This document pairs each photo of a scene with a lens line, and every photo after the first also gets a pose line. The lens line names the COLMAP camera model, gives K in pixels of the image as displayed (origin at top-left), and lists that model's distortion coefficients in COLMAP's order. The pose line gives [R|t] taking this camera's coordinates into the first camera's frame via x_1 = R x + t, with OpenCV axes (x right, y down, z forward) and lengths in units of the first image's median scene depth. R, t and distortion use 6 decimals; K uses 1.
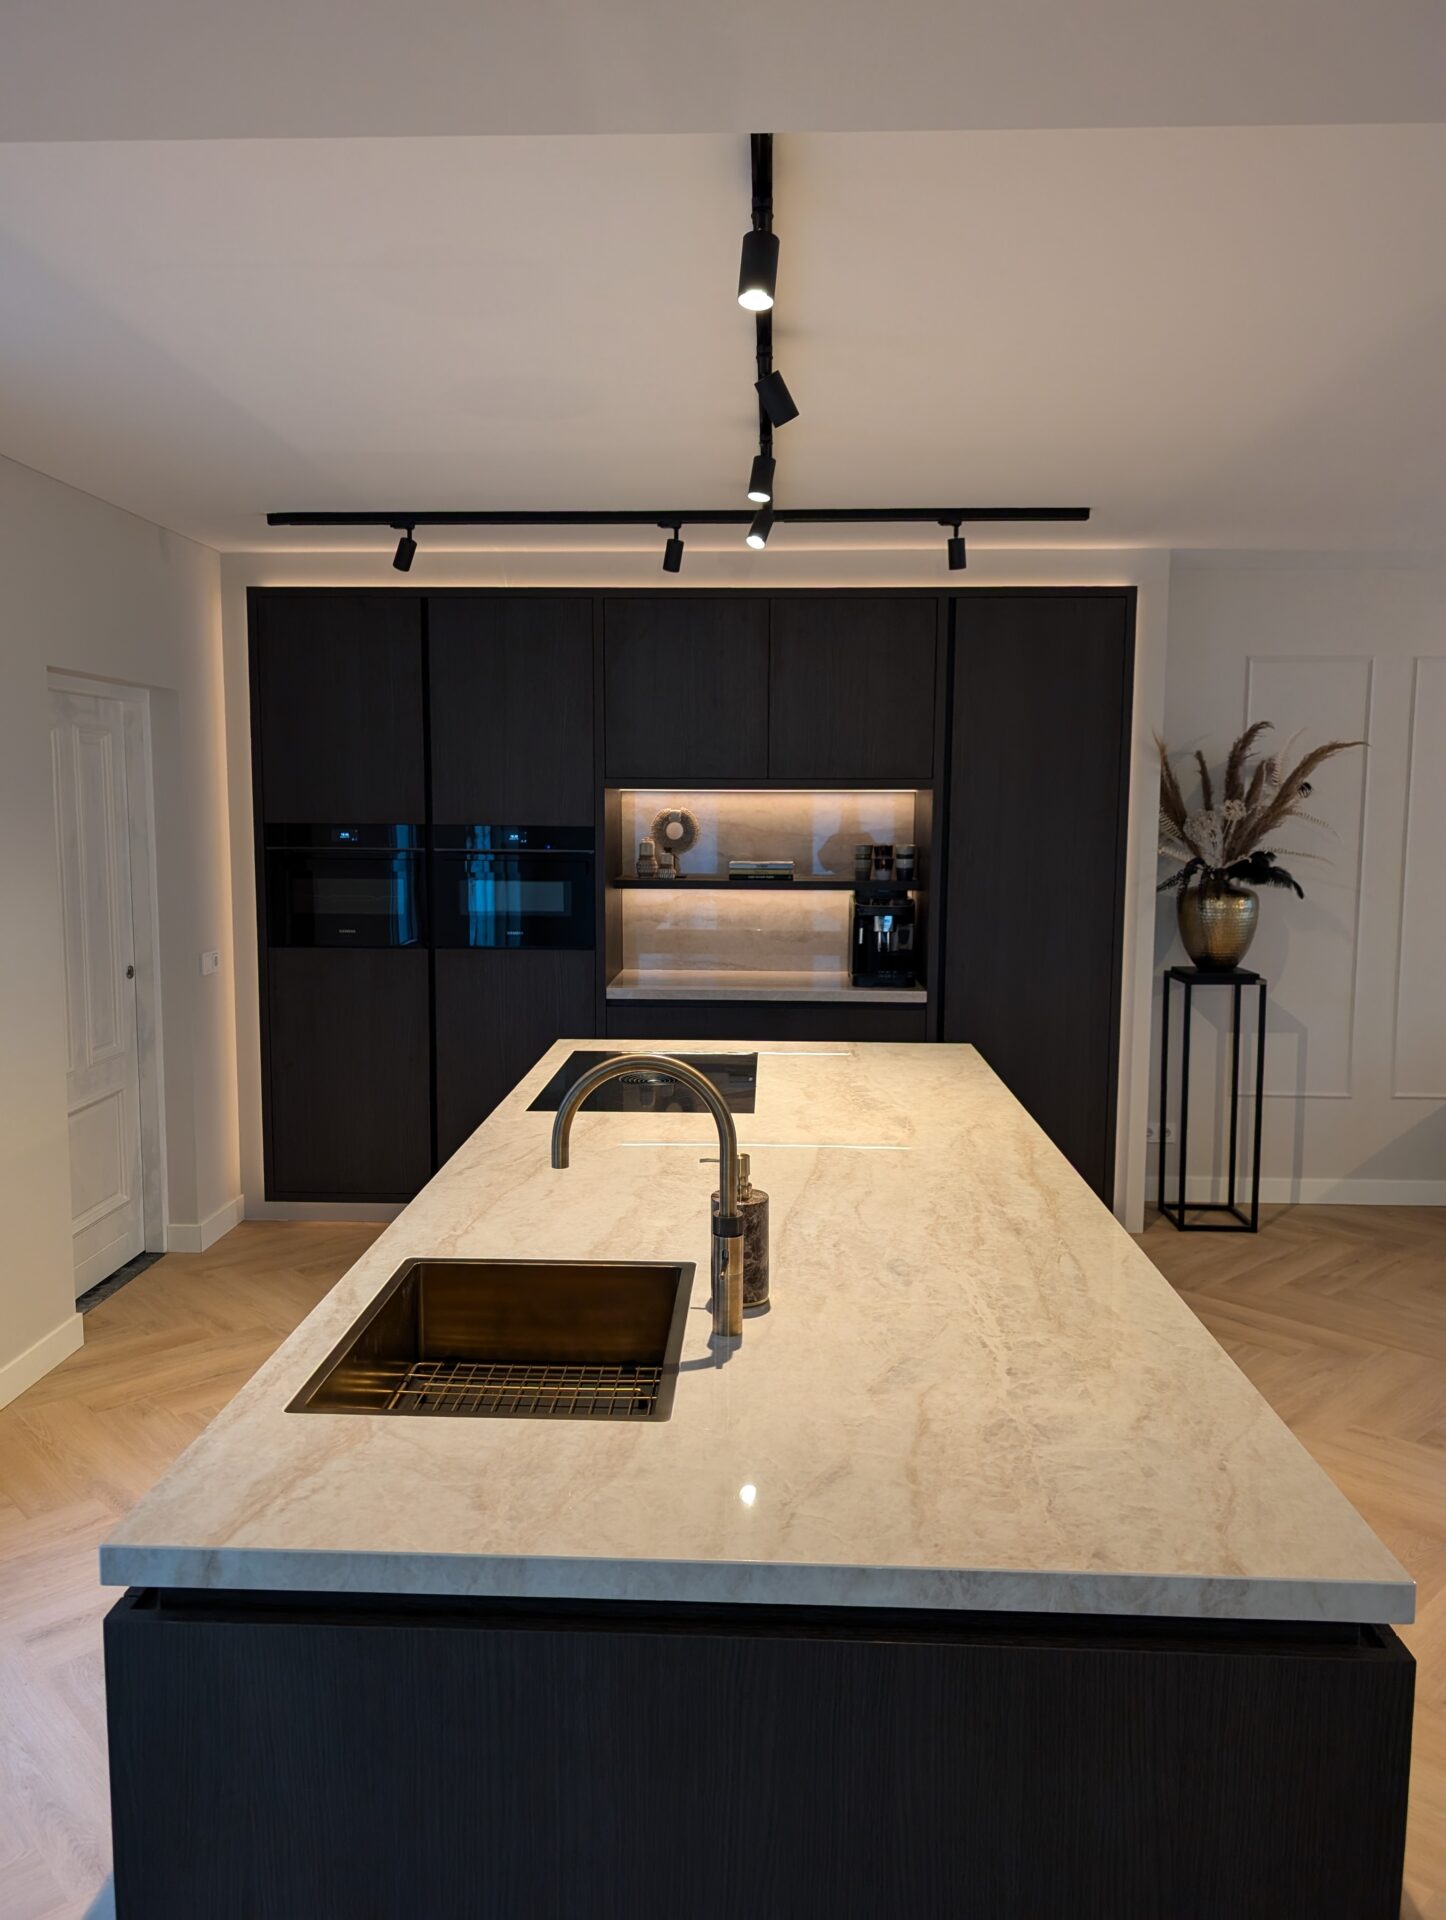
lens RADIAL K [[1375.9, 0, 710.9], [0, 1375.9, 964.2], [0, 0, 1]] dist [0.035101, -0.018605]
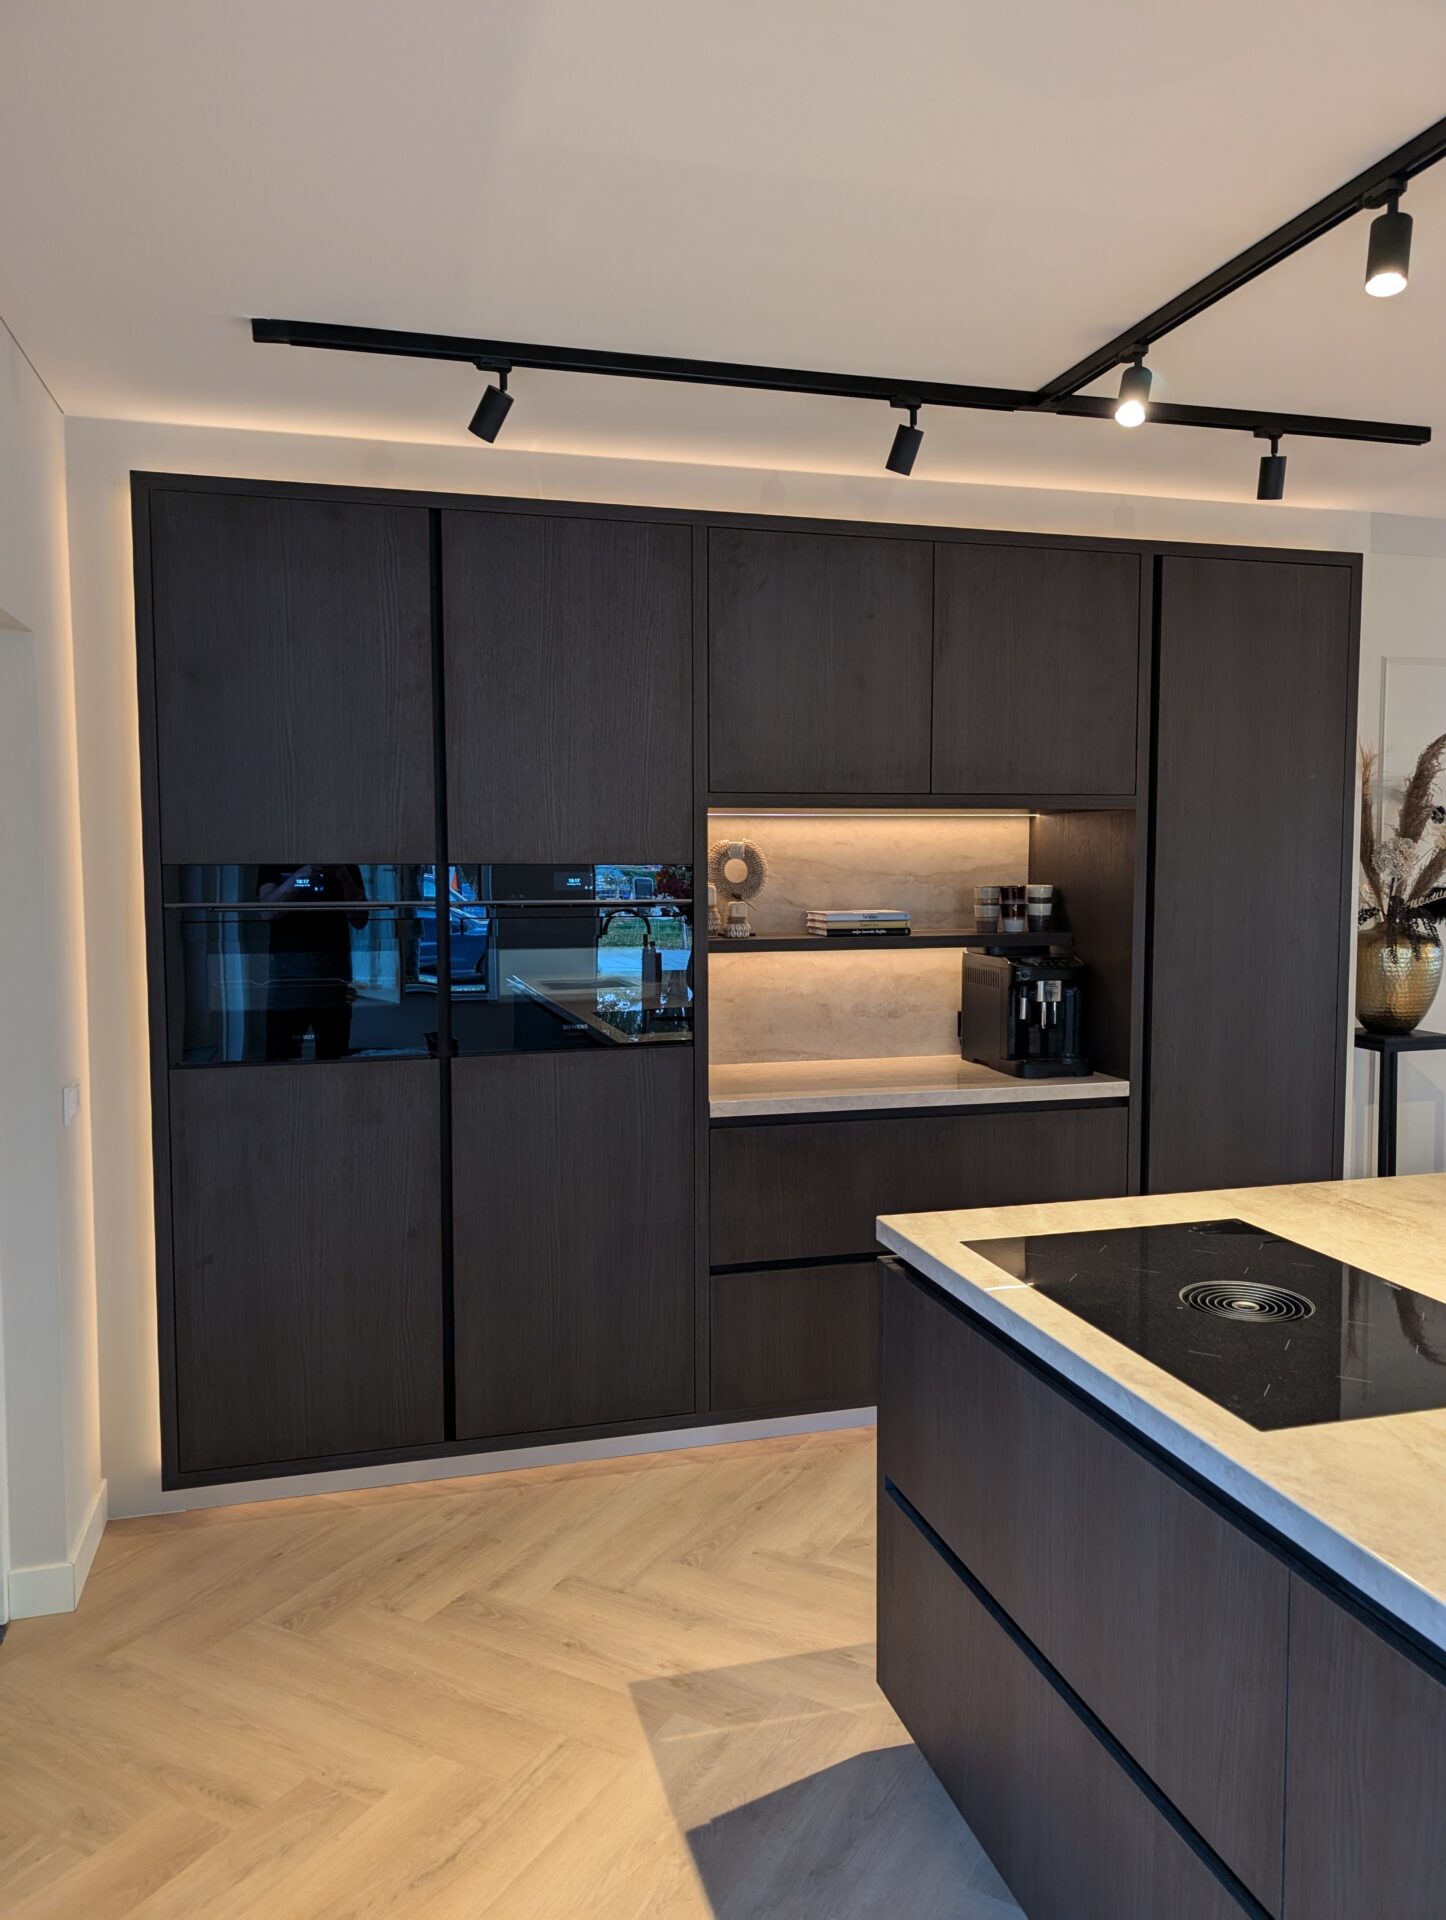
lens RADIAL K [[1375.9, 0, 721.9], [0, 1375.9, 957.3], [0, 0, 1]] dist [0.035101, -0.018605]
pose [[0.952709, -0.029604, 0.302437, -0.274910], [0.041300, 0.998623, -0.032347, -0.031653], [-0.301063, 0.043308, 0.952620, 0.352124]]
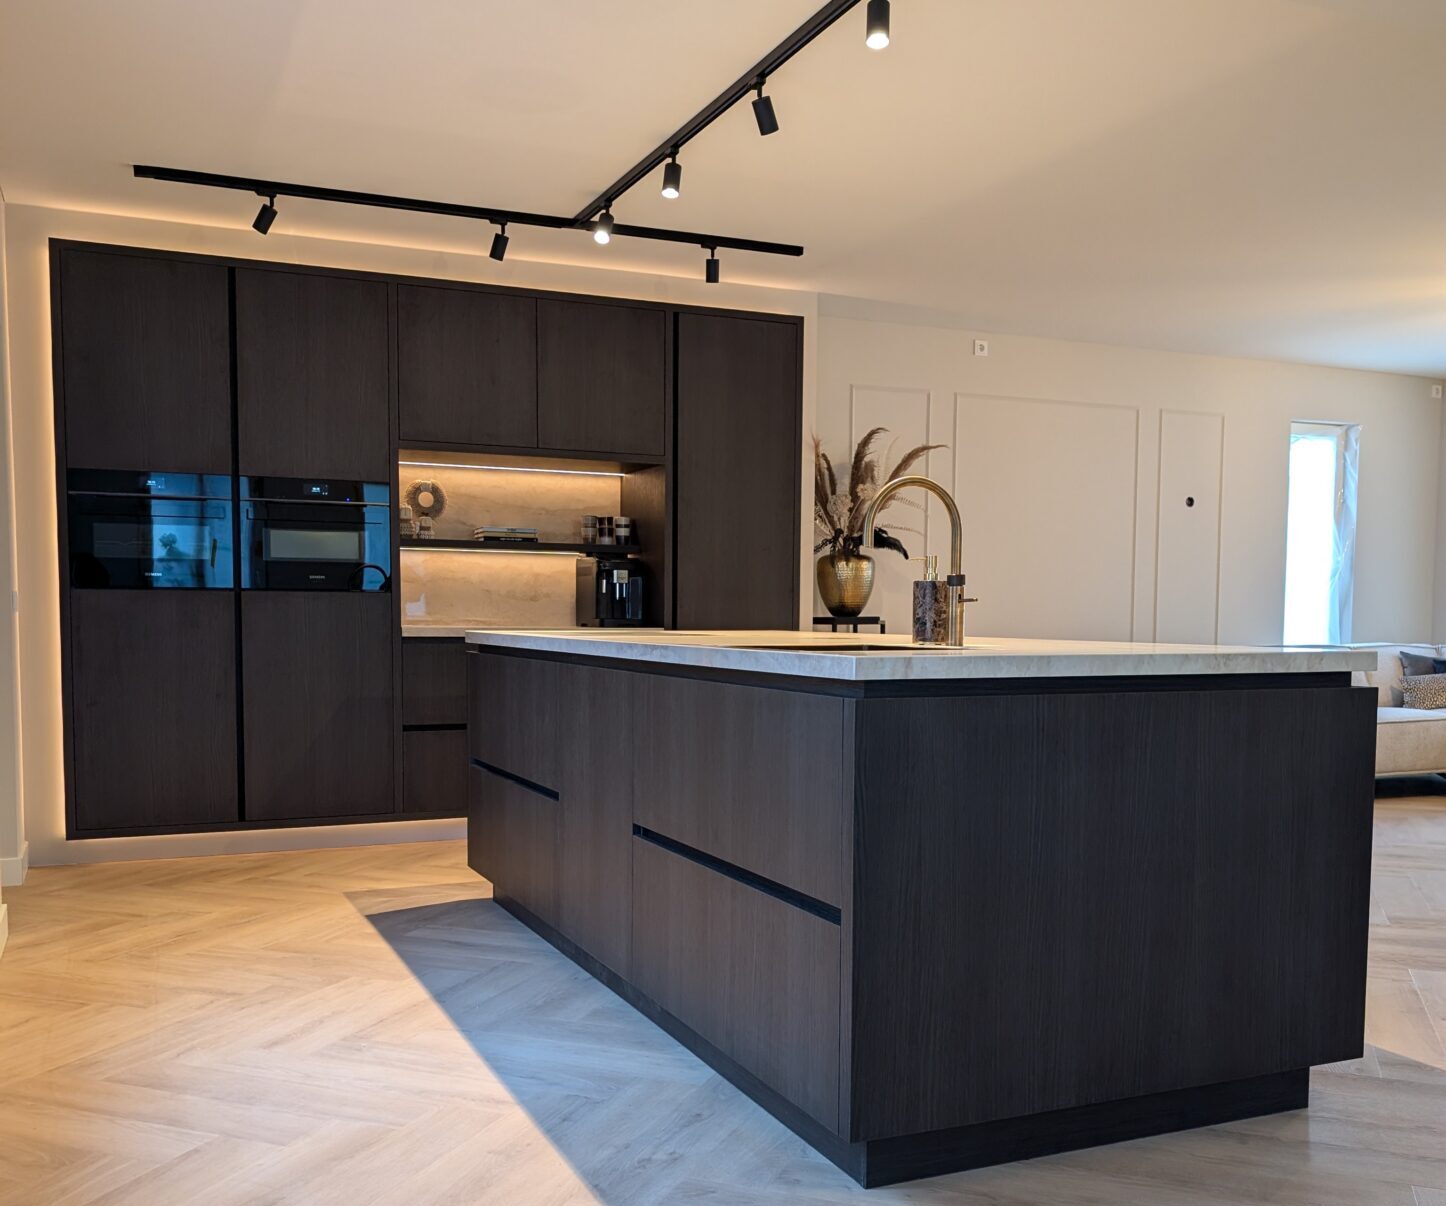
lens RADIAL K [[1382.1, 0, 708.0], [0, 1382.1, 713.3], [0, 0, 1]] dist [0.013089, 0.000000]
pose [[0.900996, -0.031072, 0.432713, -0.346182], [0.047491, 0.998502, -0.027185, 0.132433], [-0.431220, 0.045043, 0.901122, -0.132353]]
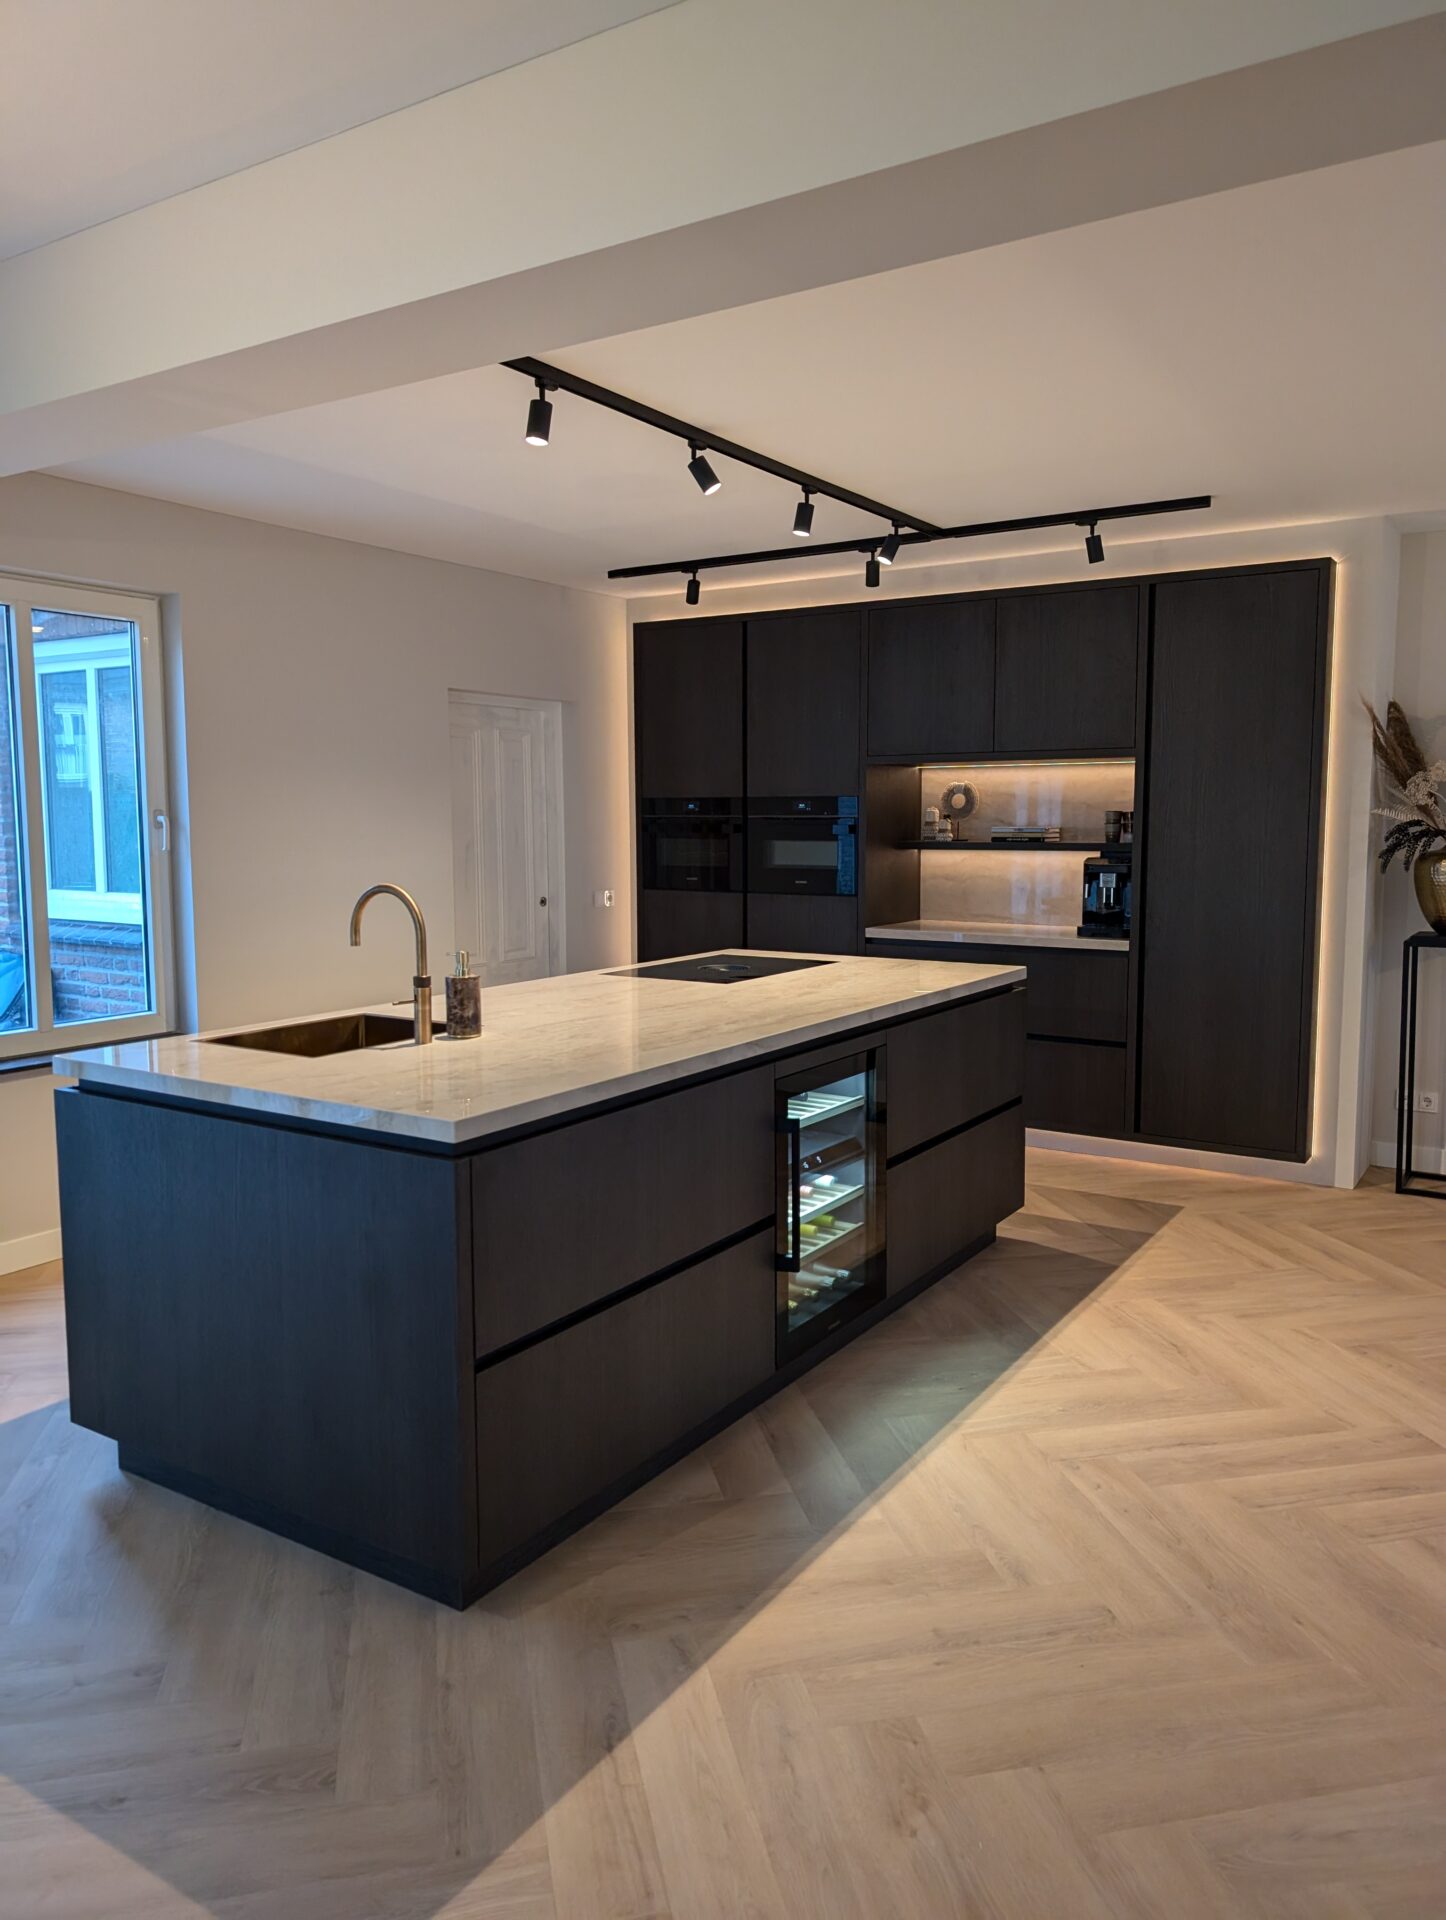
lens RADIAL K [[1375.9, 0, 729.1], [0, 1375.9, 960.0], [0, 0, 1]] dist [0.035101, -0.018605]
pose [[0.865684, 0.046930, -0.498387, 0.431544], [-0.049650, 0.998736, 0.007805, 0.042334], [0.498123, 0.017988, 0.866920, -0.120429]]
